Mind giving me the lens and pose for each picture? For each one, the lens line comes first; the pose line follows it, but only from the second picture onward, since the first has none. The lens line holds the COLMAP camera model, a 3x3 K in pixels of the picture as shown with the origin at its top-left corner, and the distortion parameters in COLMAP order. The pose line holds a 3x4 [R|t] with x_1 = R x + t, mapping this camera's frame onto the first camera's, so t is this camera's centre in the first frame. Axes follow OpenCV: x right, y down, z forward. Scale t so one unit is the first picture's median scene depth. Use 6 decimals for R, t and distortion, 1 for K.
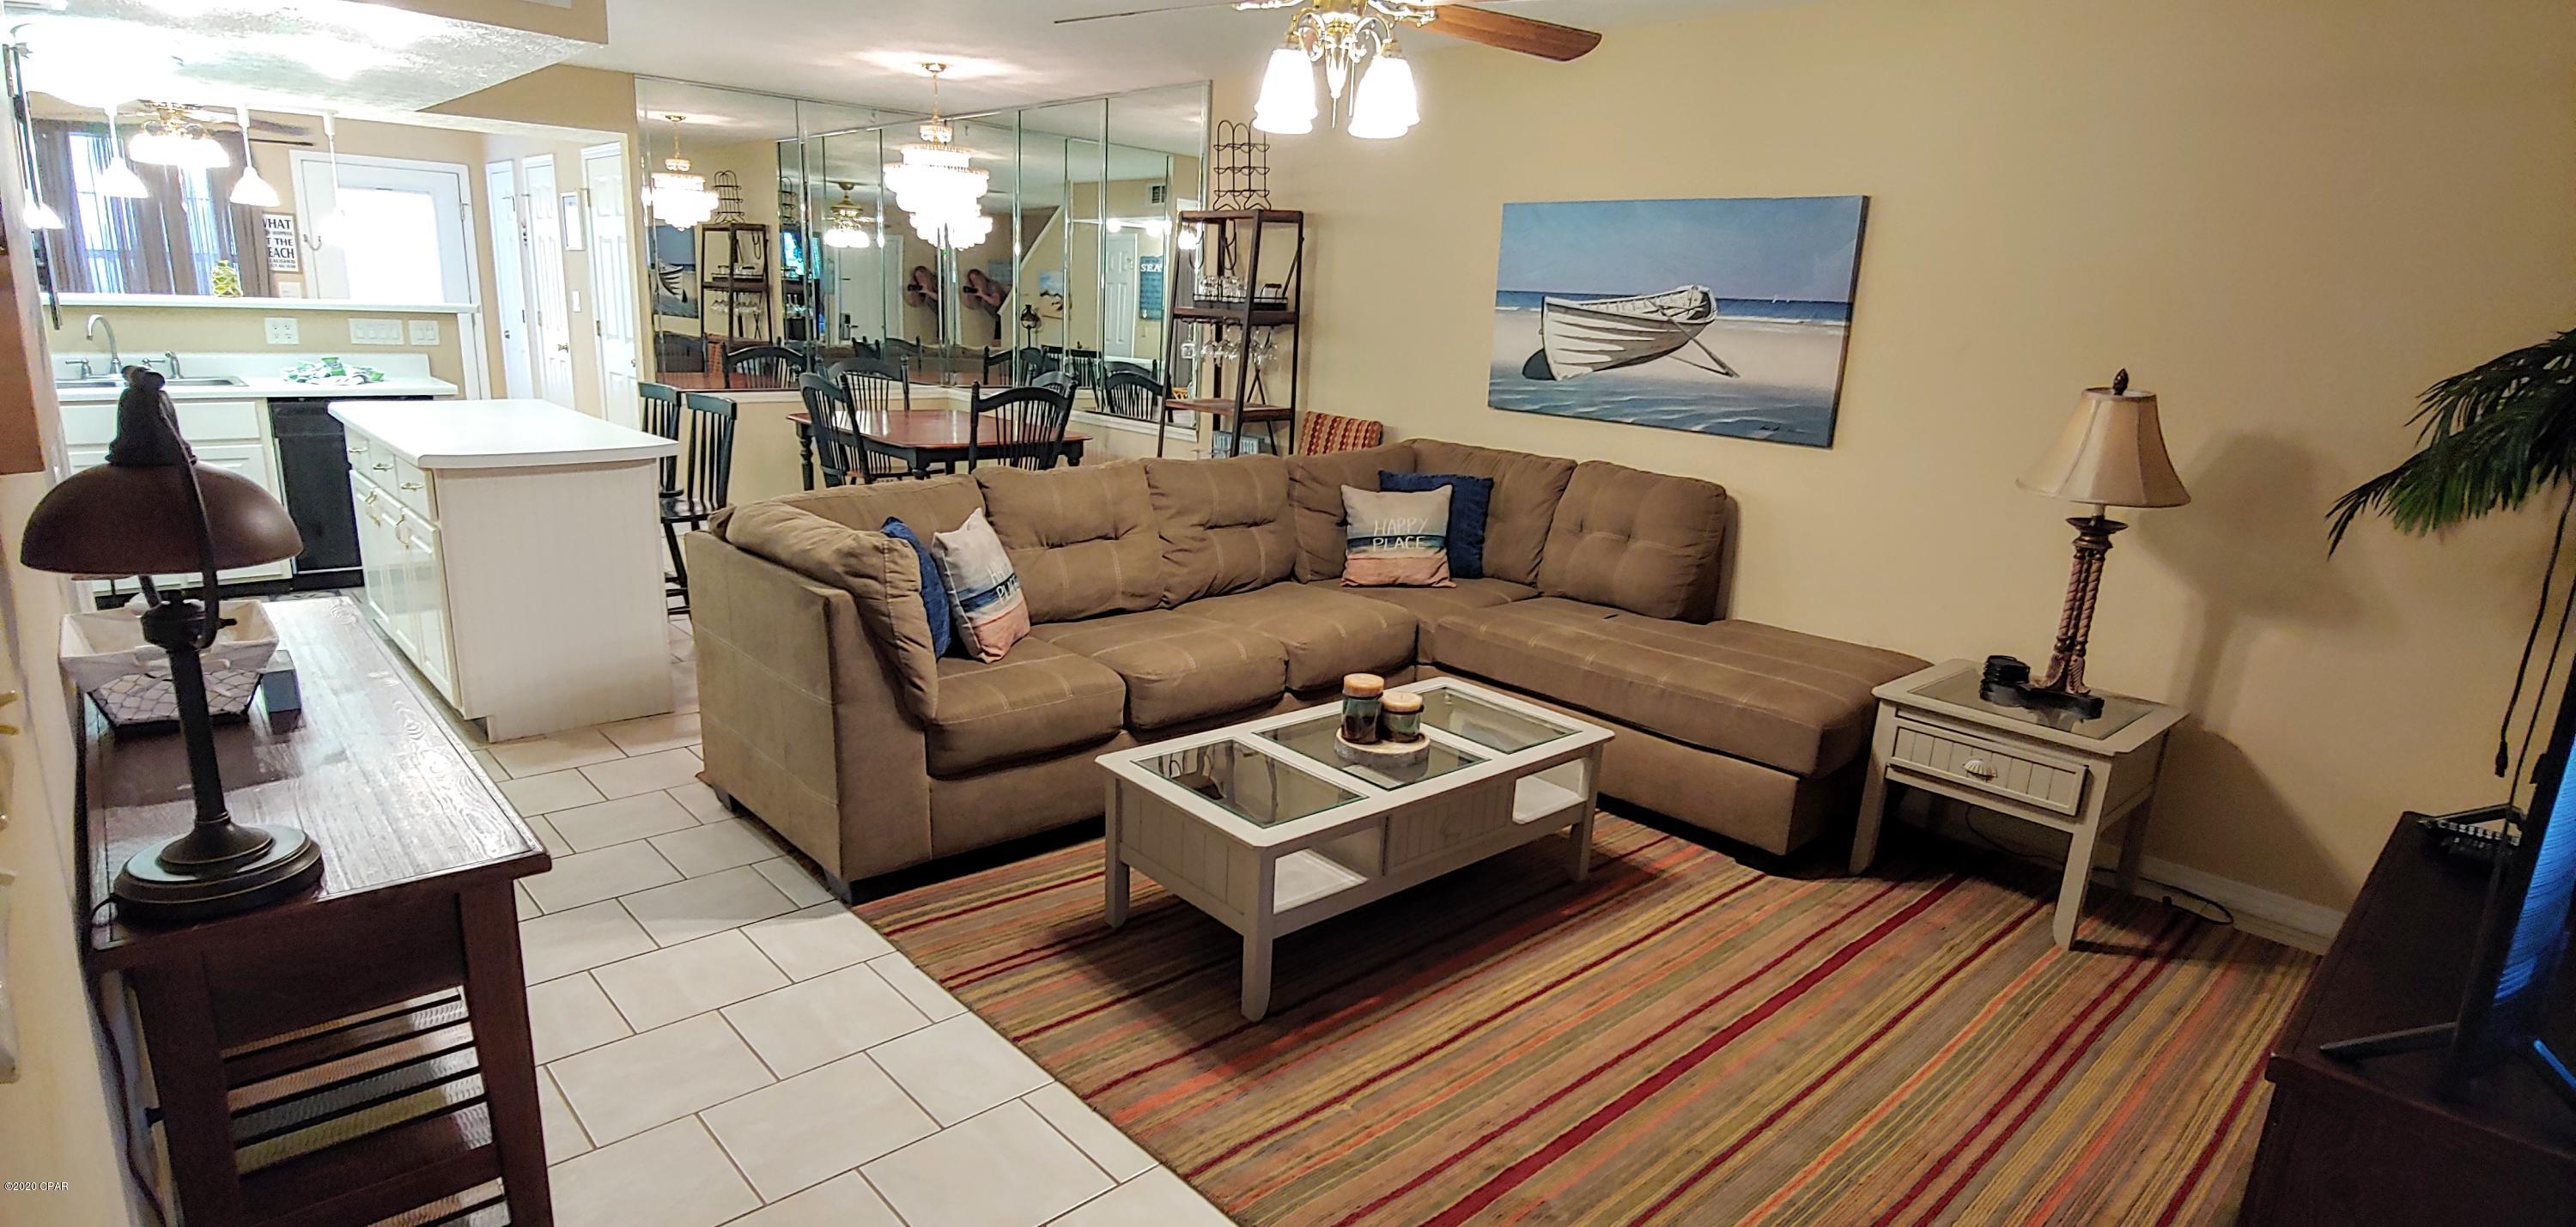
lens RADIAL K [[1286.2, 0, 1289.3], [0, 1286.2, 641.5], [0, 0, 1]] dist [-0.015338, -0.000262]
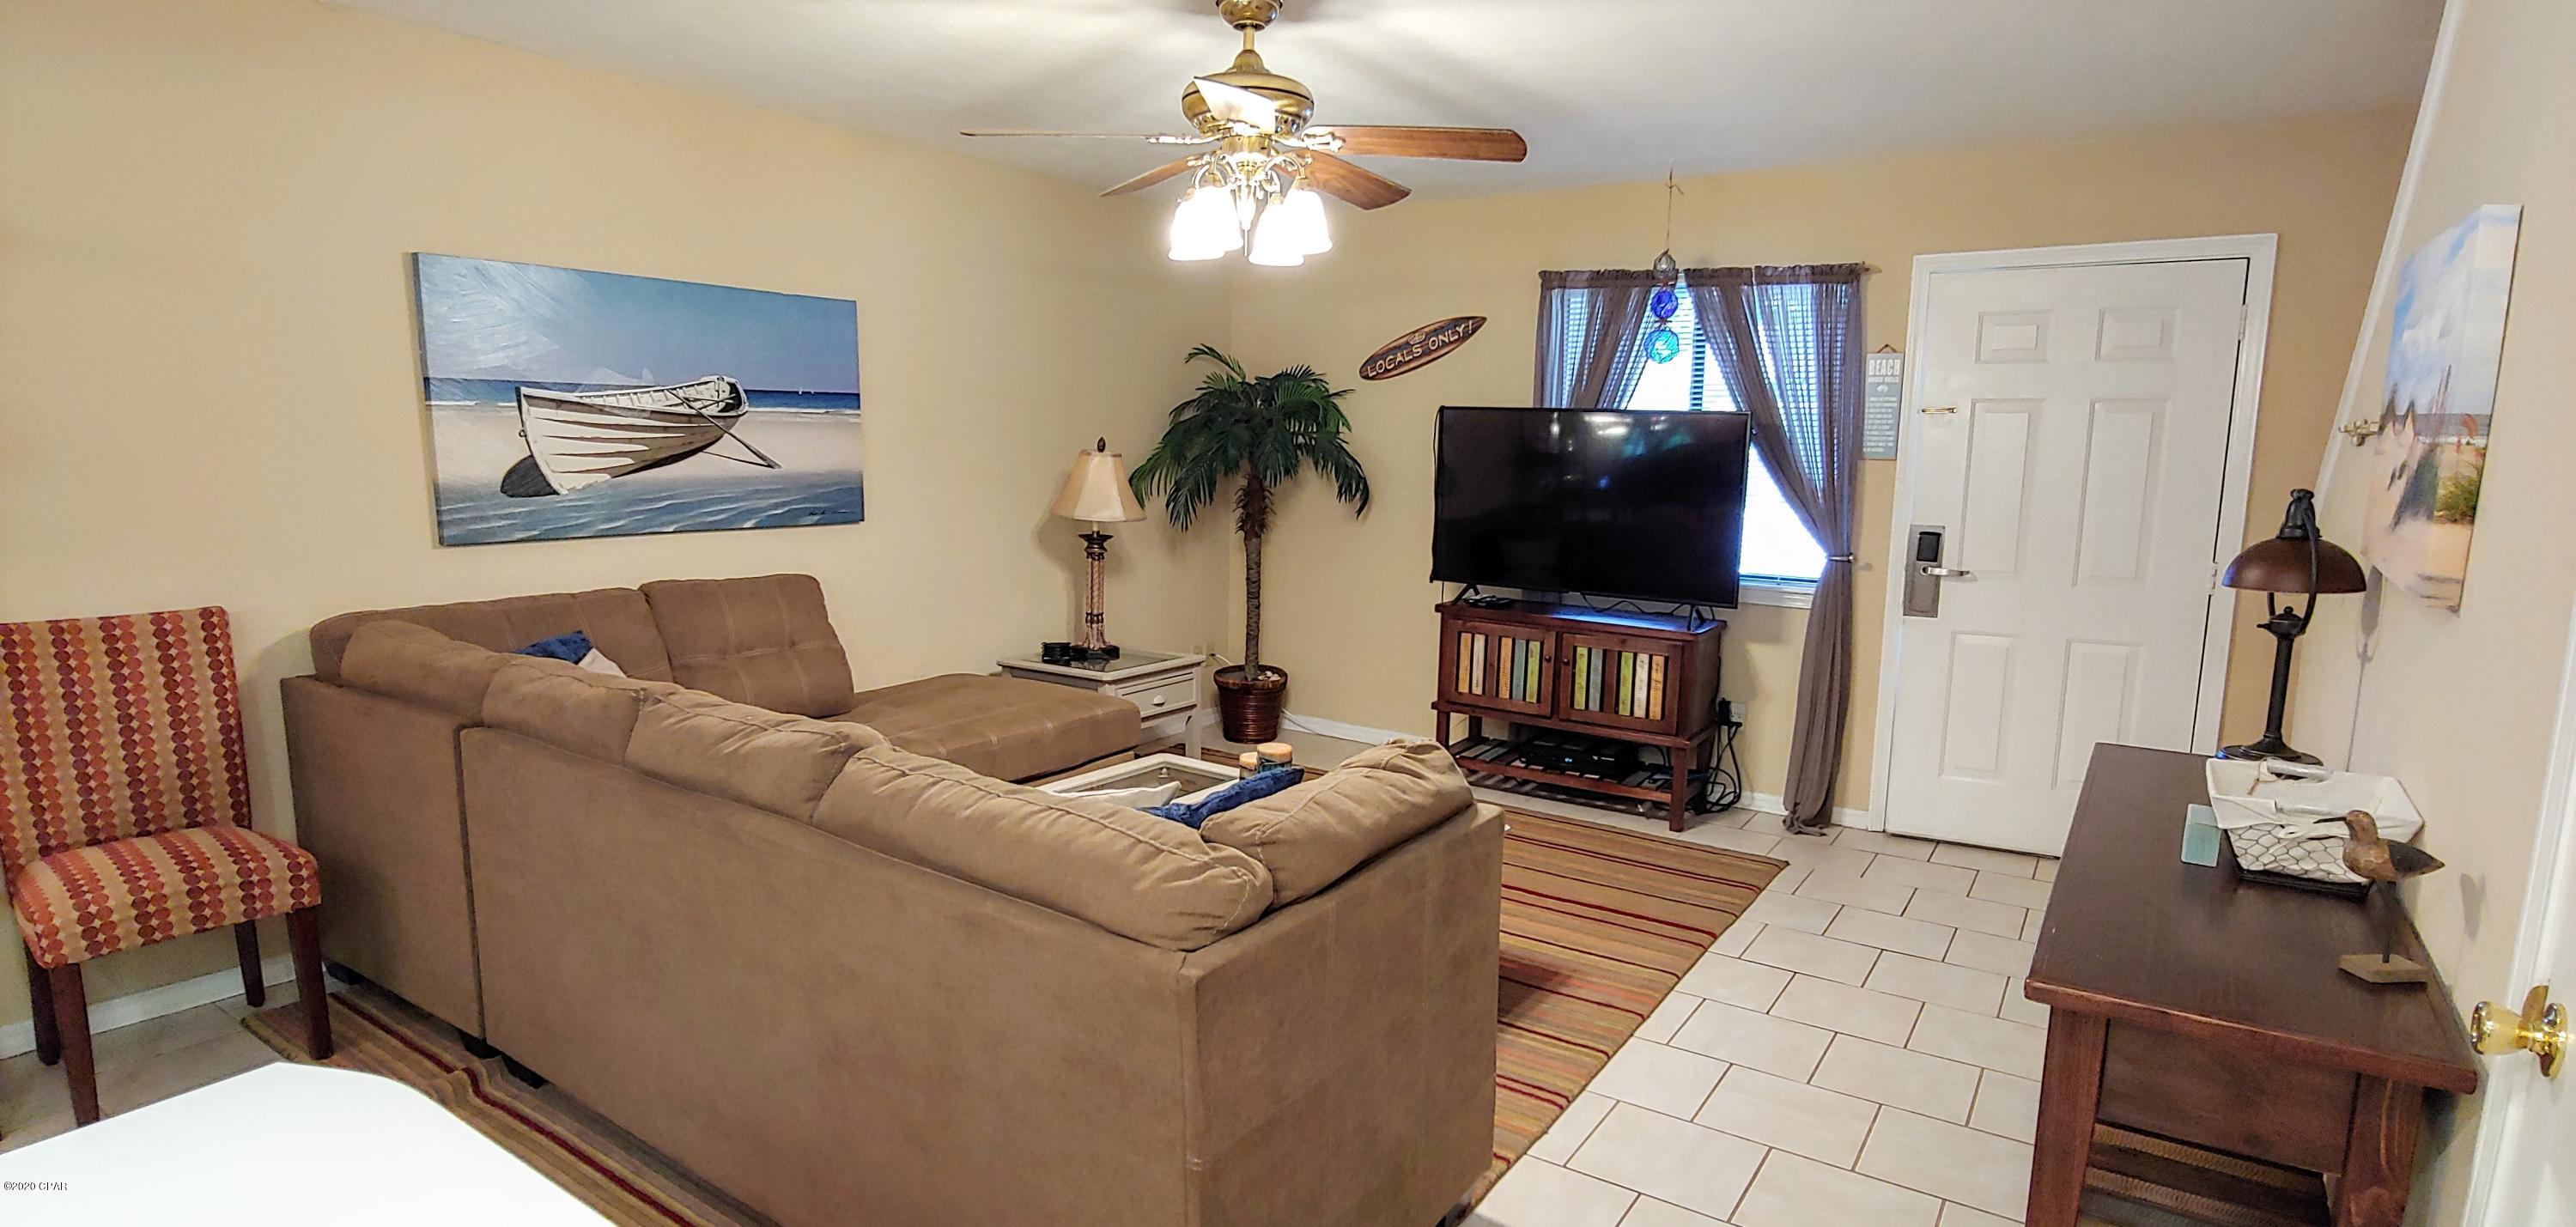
lens RADIAL K [[1286.2, 0, 1289.3], [0, 1286.2, 641.5], [0, 0, 1]] dist [-0.015338, -0.000262]
pose [[-0.223667, -0.203983, 0.953081, -0.874502], [0.225932, 0.940369, 0.254284, -0.298115], [-0.948118, 0.272206, -0.164243, 1.012483]]
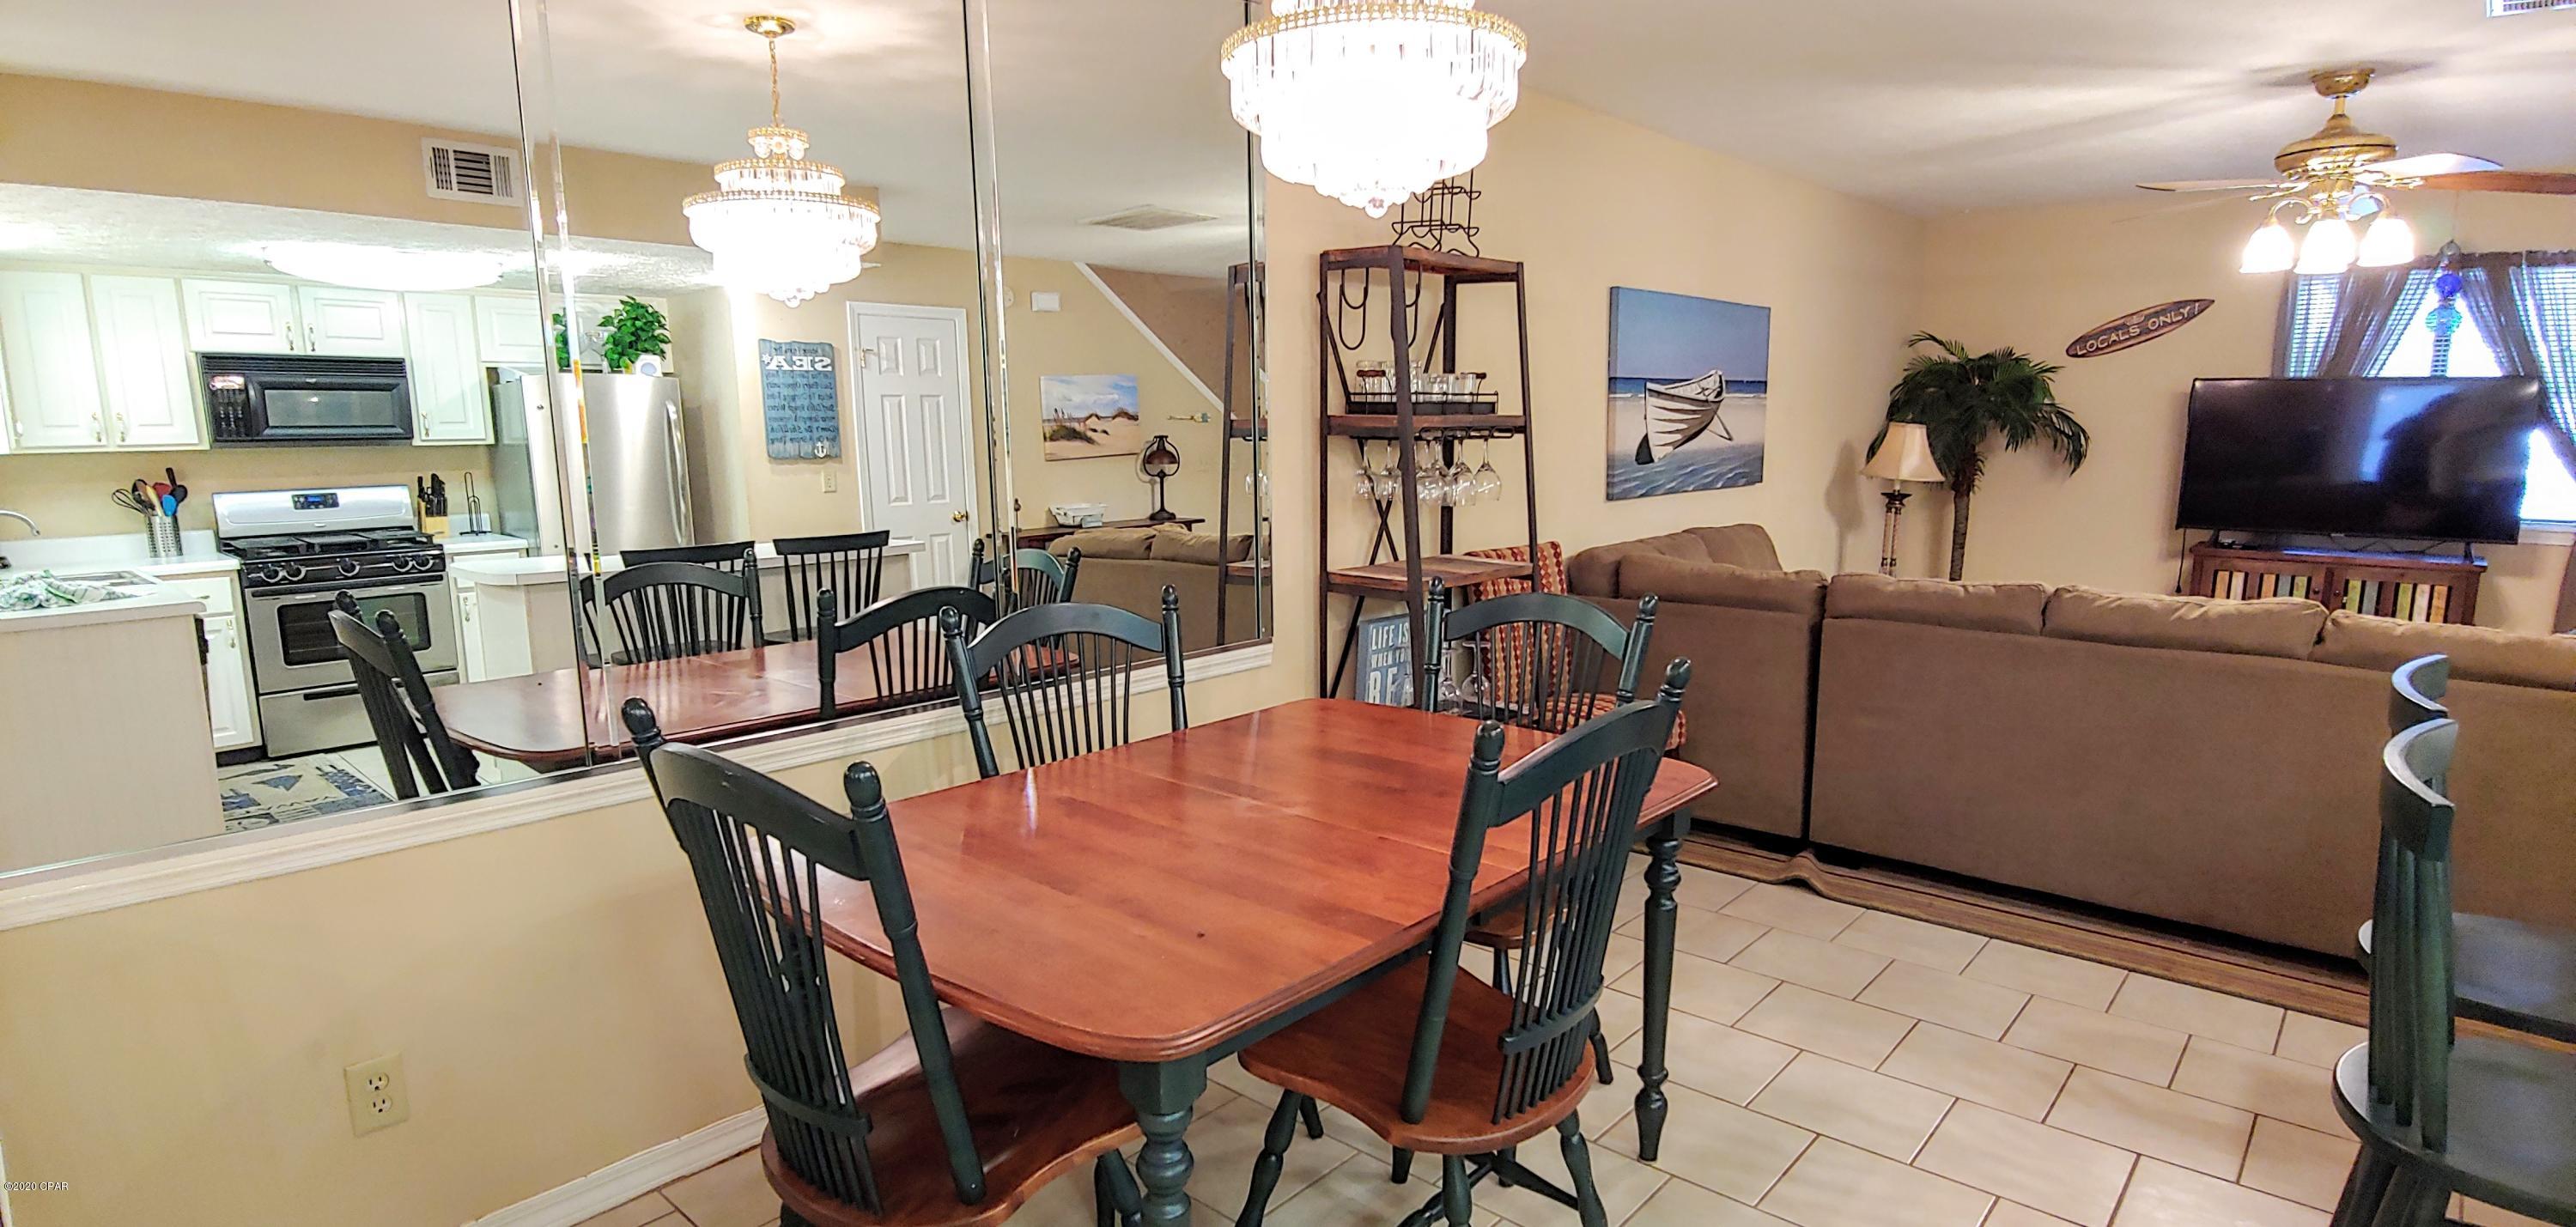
lens RADIAL K [[1286.2, 0, 1289.3], [0, 1286.2, 641.5], [0, 0, 1]] dist [-0.015338, -0.000262]
pose [[-0.085350, -0.216828, 0.972472, -1.096111], [0.264827, 0.935987, 0.231936, -0.529422], [-0.960511, 0.277333, -0.022464, 1.848241]]
